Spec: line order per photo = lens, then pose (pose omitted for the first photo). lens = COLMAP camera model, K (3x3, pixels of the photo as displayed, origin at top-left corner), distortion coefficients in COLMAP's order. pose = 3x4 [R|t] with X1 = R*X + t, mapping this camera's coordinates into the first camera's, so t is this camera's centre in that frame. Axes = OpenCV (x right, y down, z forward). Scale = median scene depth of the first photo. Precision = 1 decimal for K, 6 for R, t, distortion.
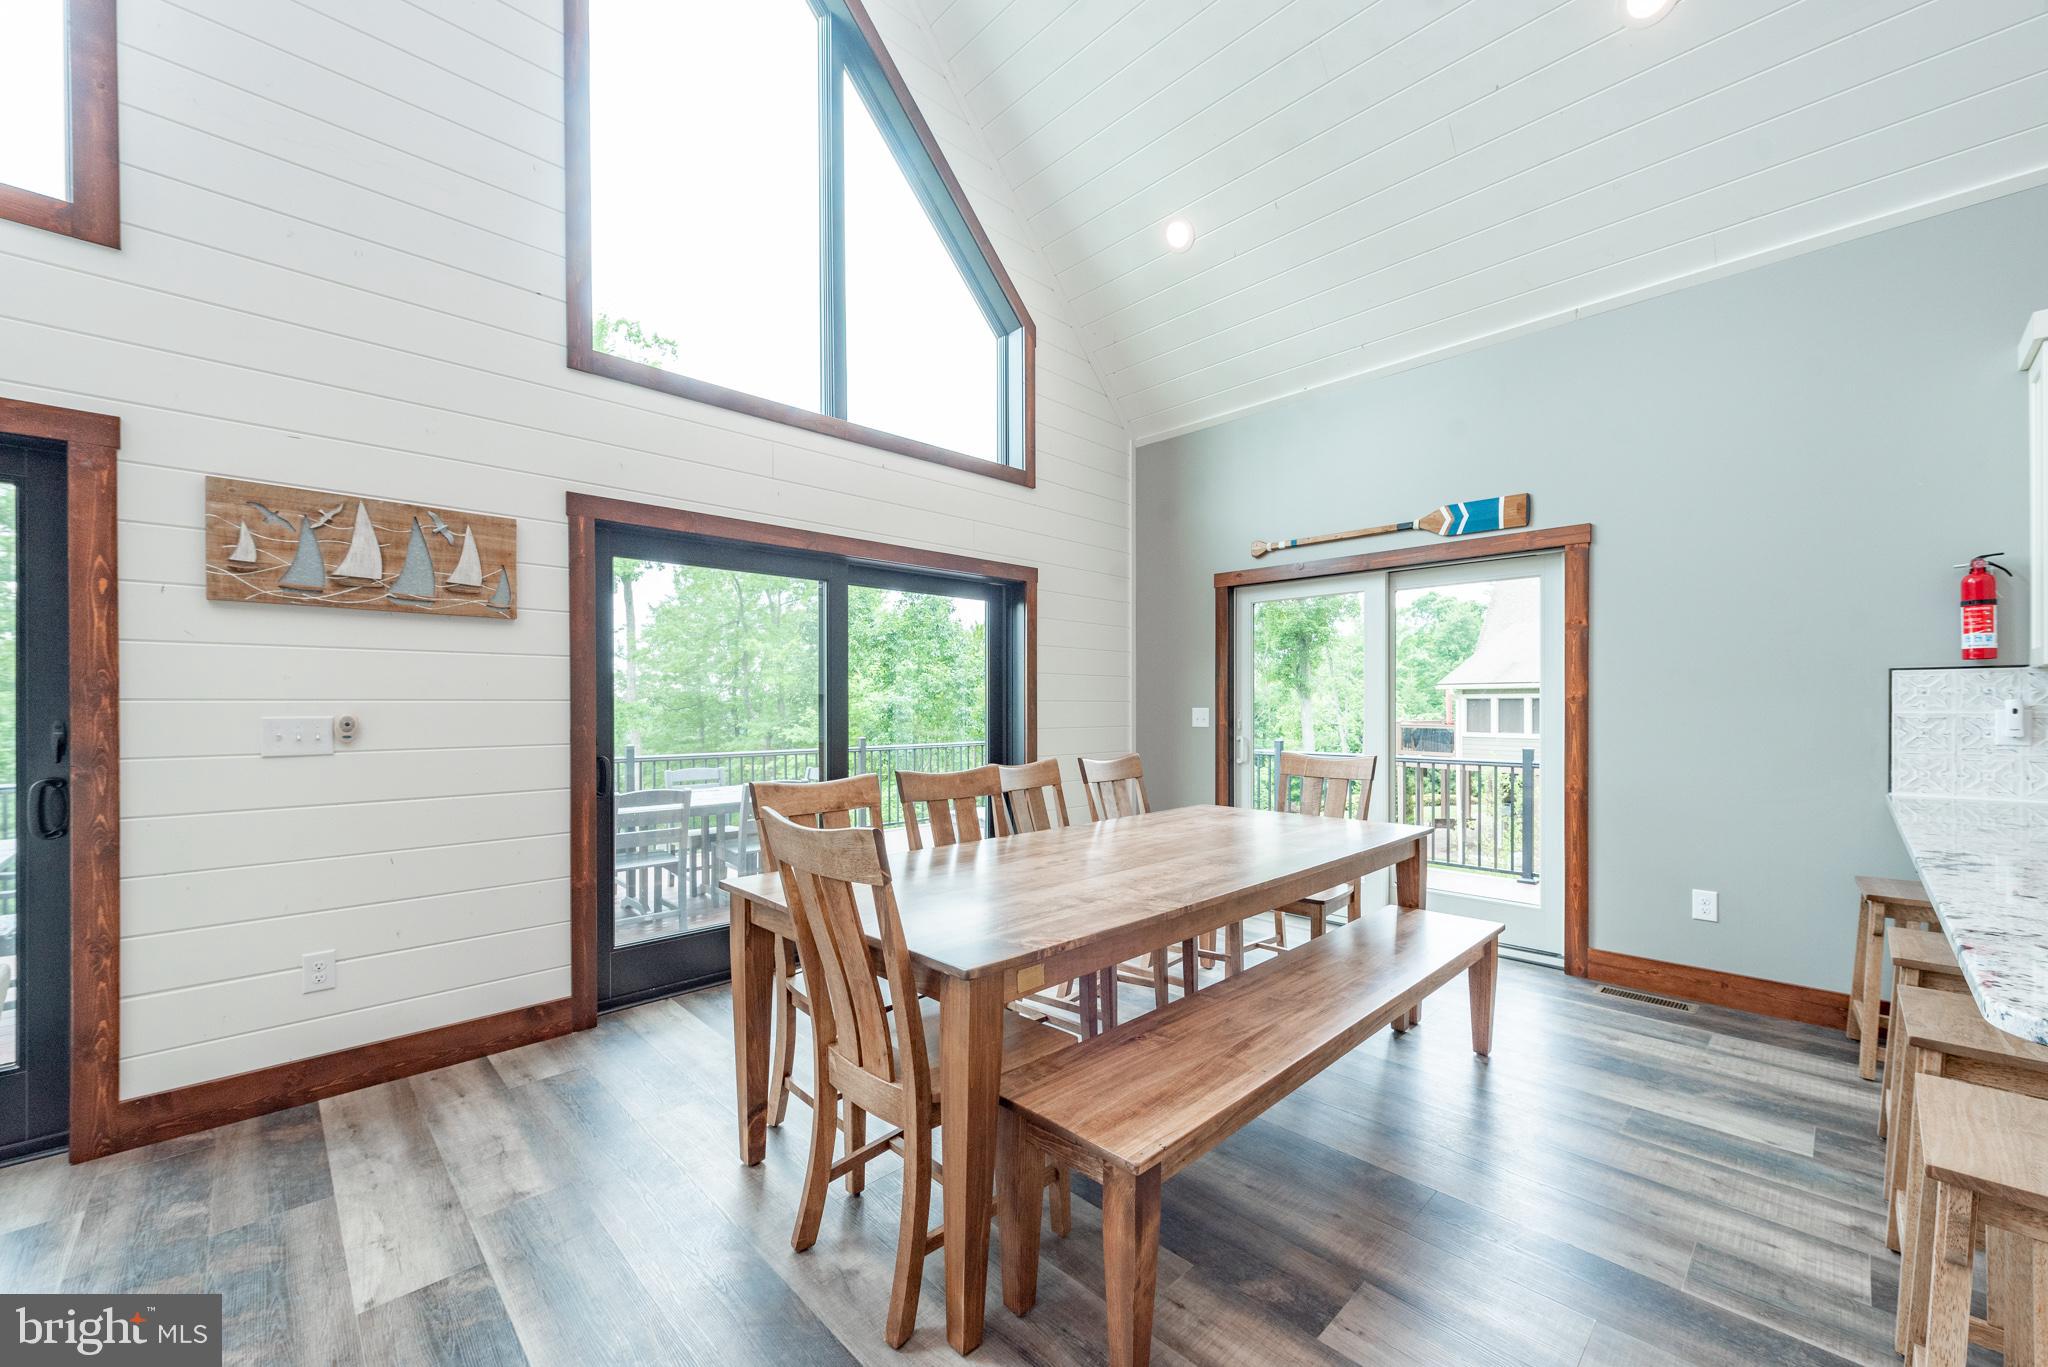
lens RADIAL K [[803.9, 0, 1034.7], [0, 803.9, 708.9], [0, 0, 1]] dist [0.004424, -0.001033]
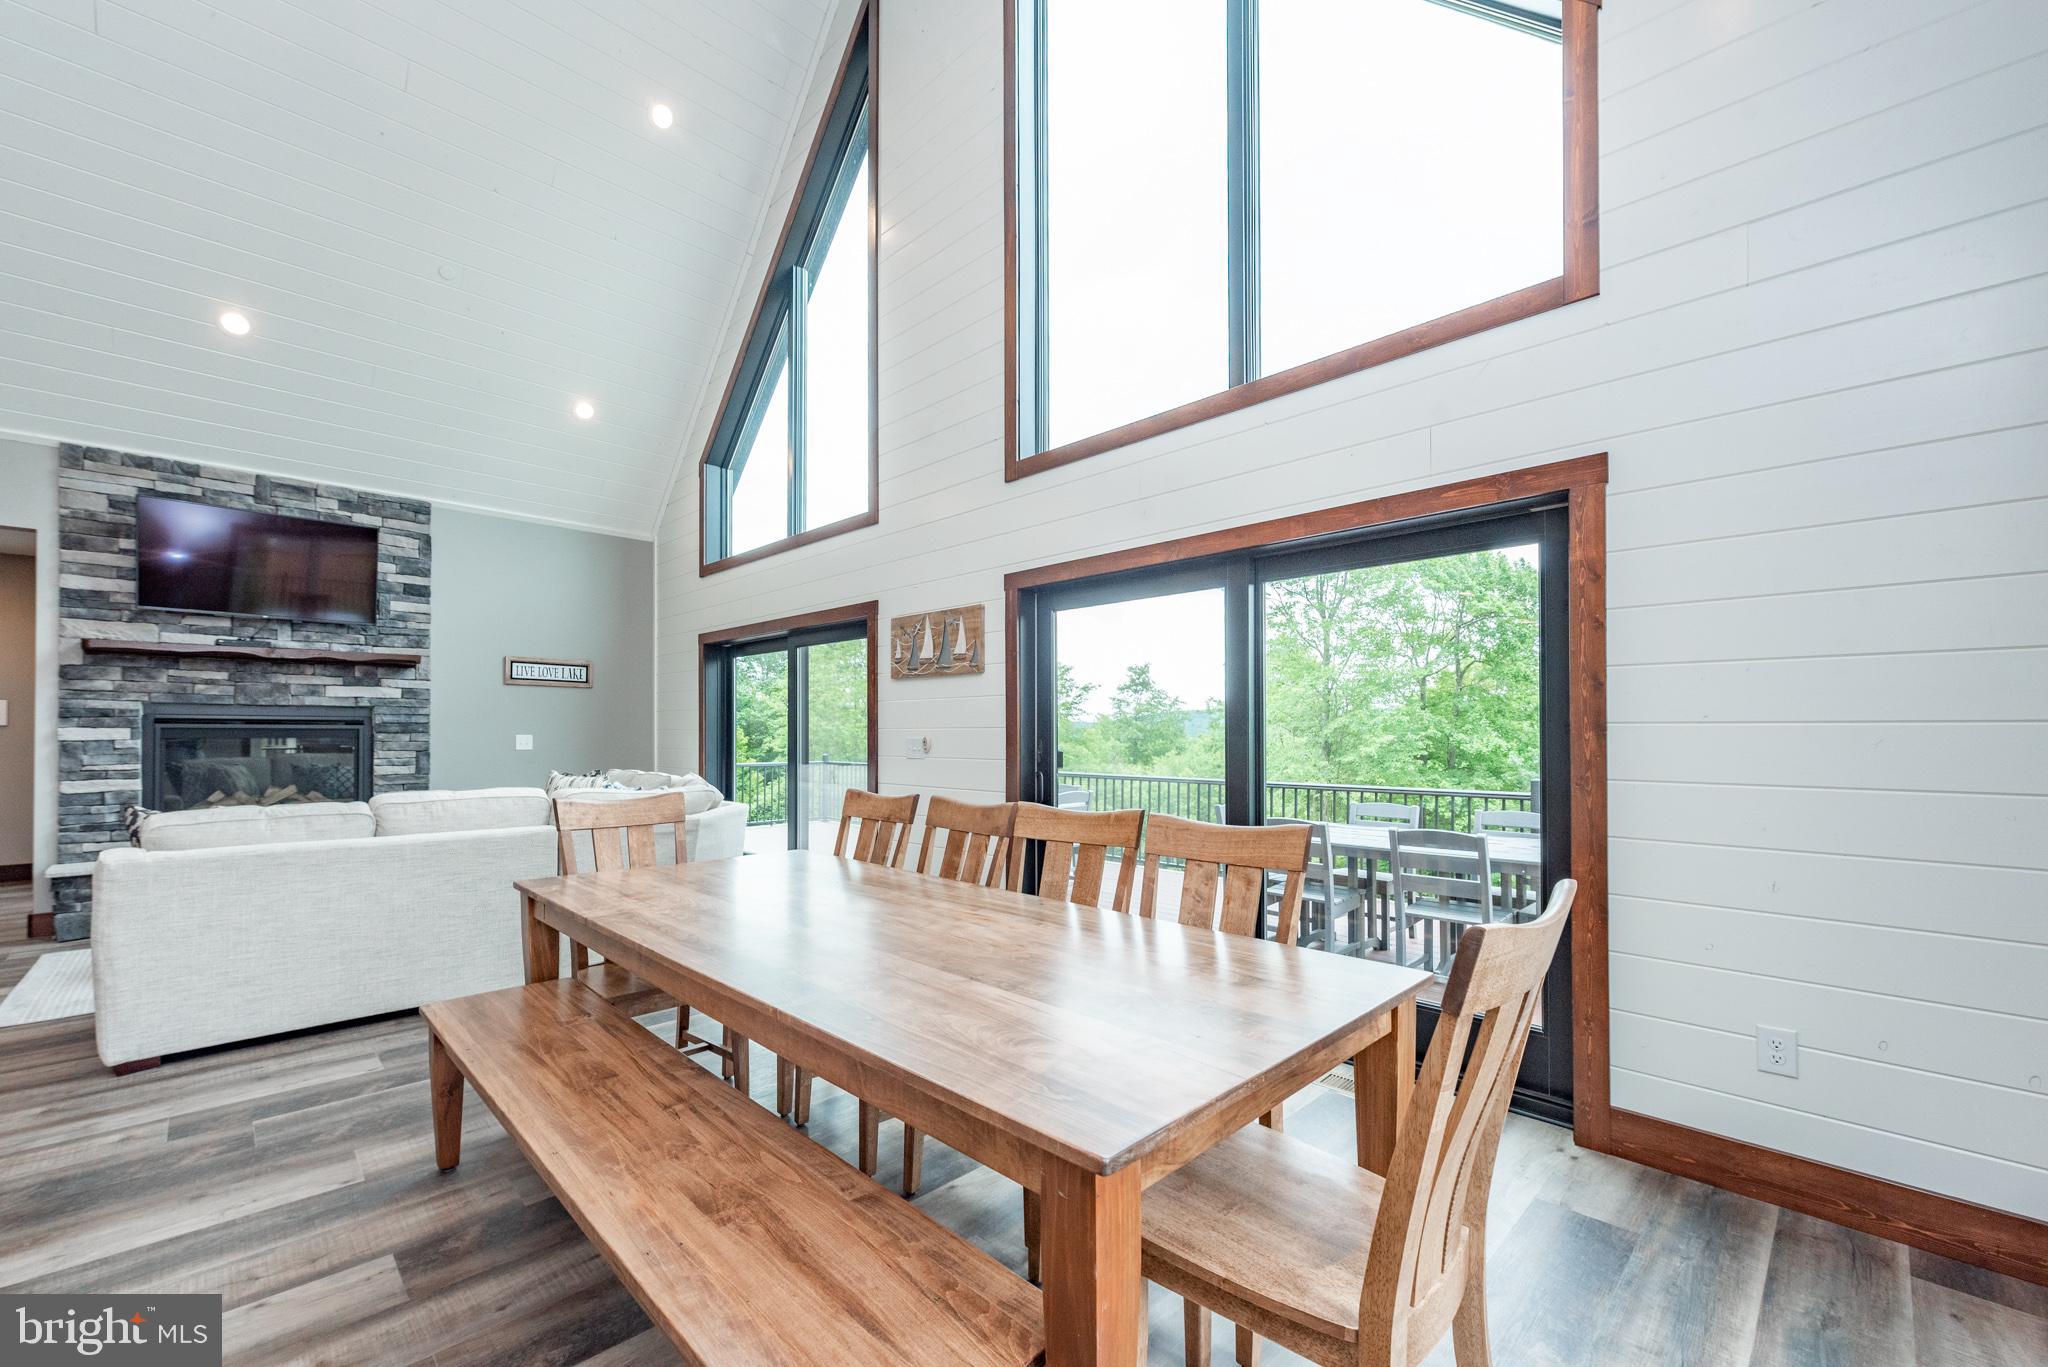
lens RADIAL K [[803.9, 0, 978.5], [0, 803.9, 737.2], [0, 0, 1]] dist [0.004424, -0.001033]
pose [[-0.020728, 0.009025, -0.999744, 0.775425], [-0.003424, 0.999953, 0.009098, -0.006786], [0.999779, 0.003611, -0.020696, 0.977794]]
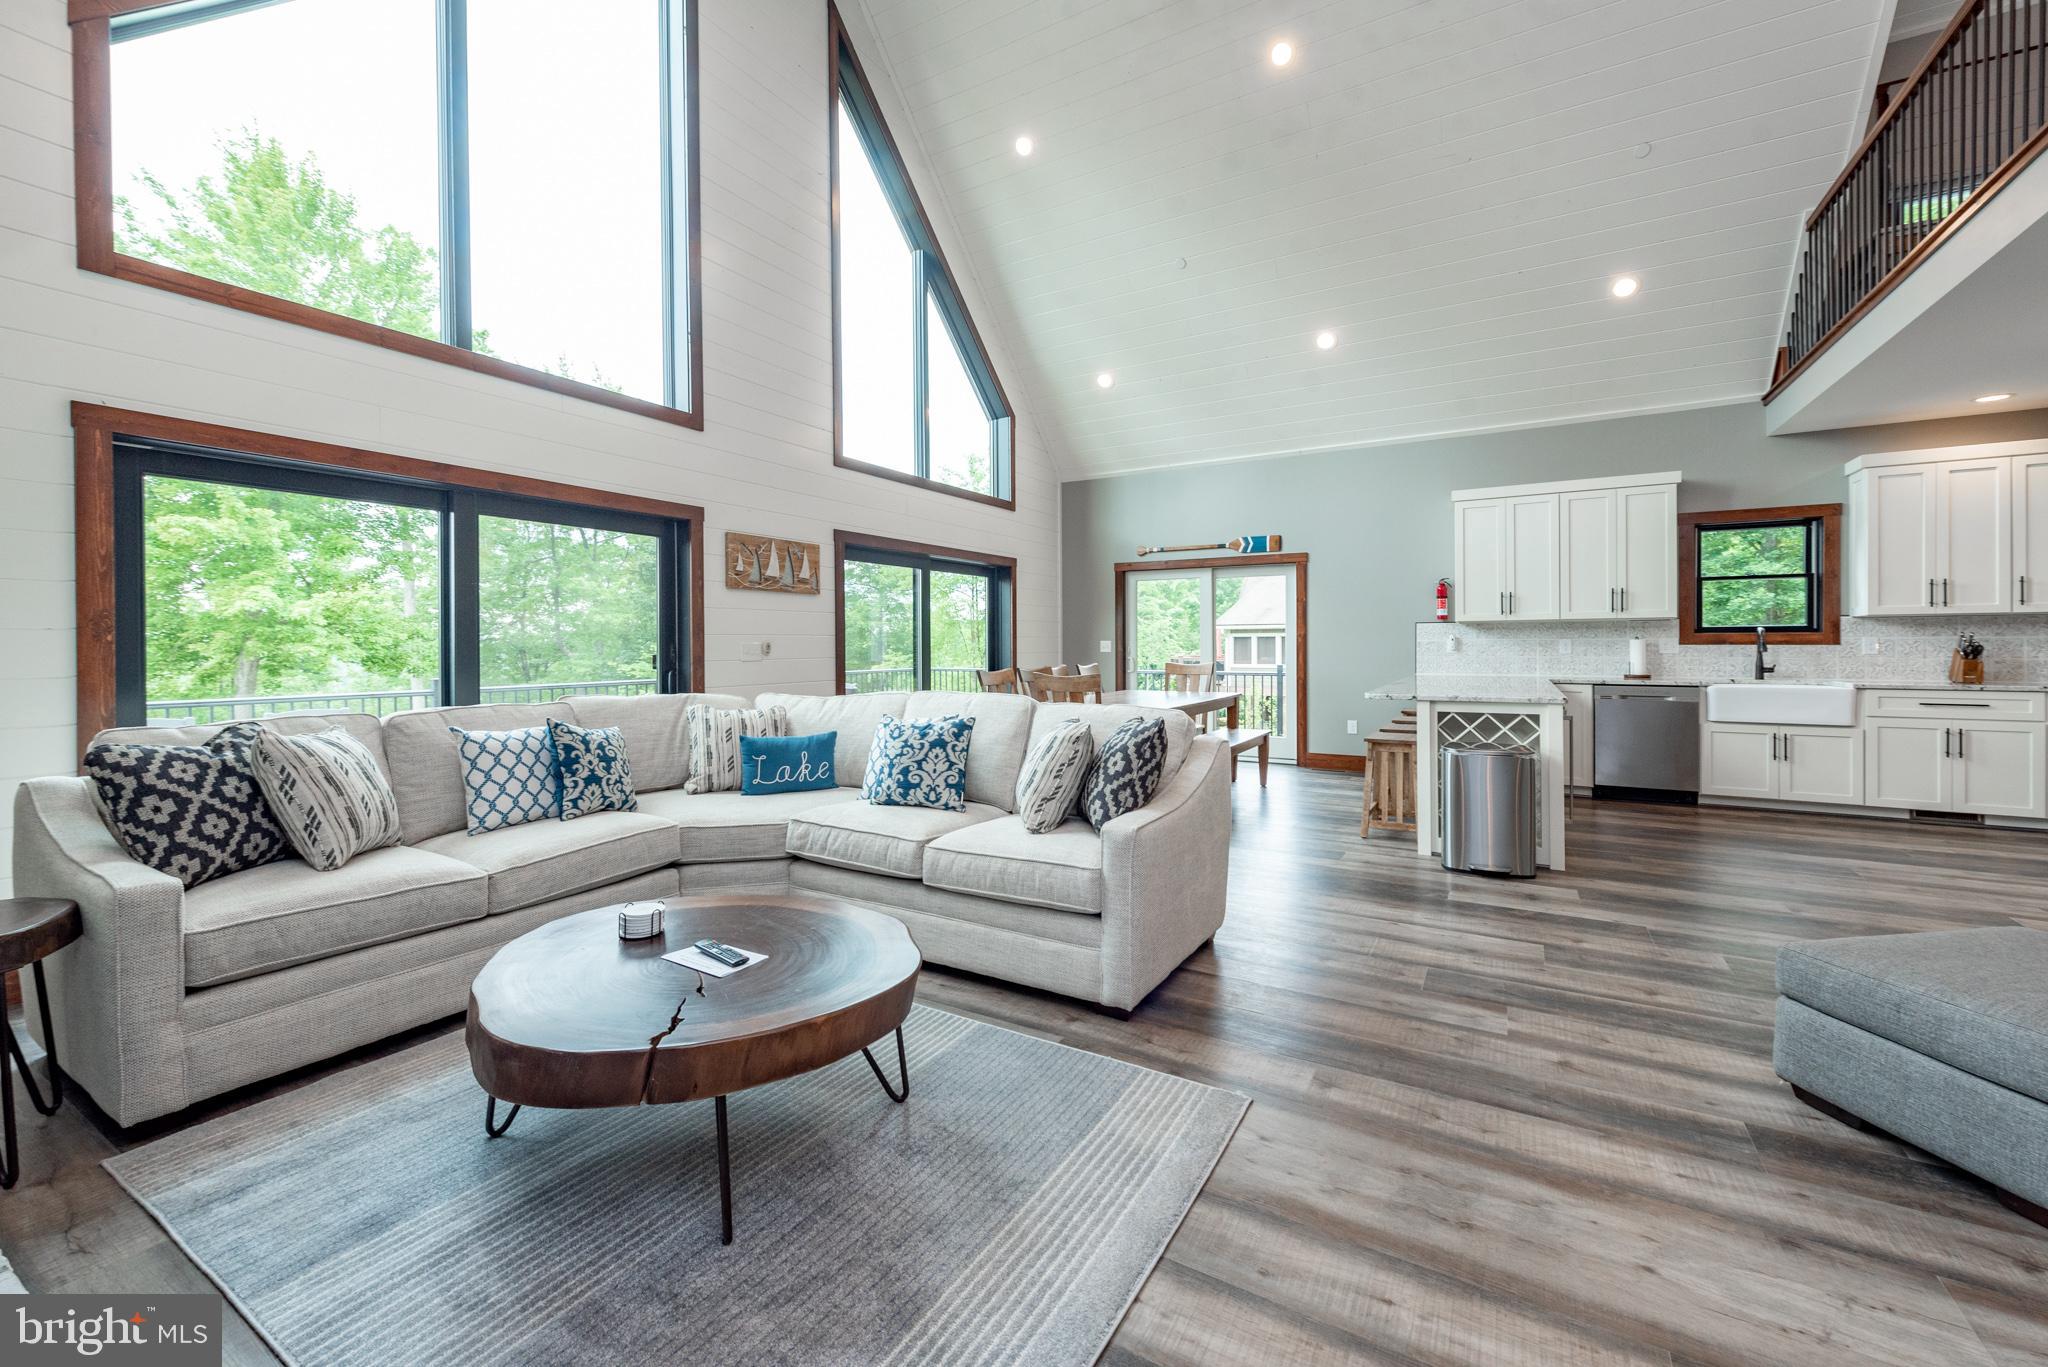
lens RADIAL K [[803.9, 0, 1026.4], [0, 803.9, 643.2], [0, 0, 1]] dist [0.004424, -0.001033]
pose [[0.969907, -0.003025, 0.243458, -0.603703], [0.004868, 0.999964, -0.006966, 0.020346], [-0.243428, 0.007942, 0.969886, -0.975114]]
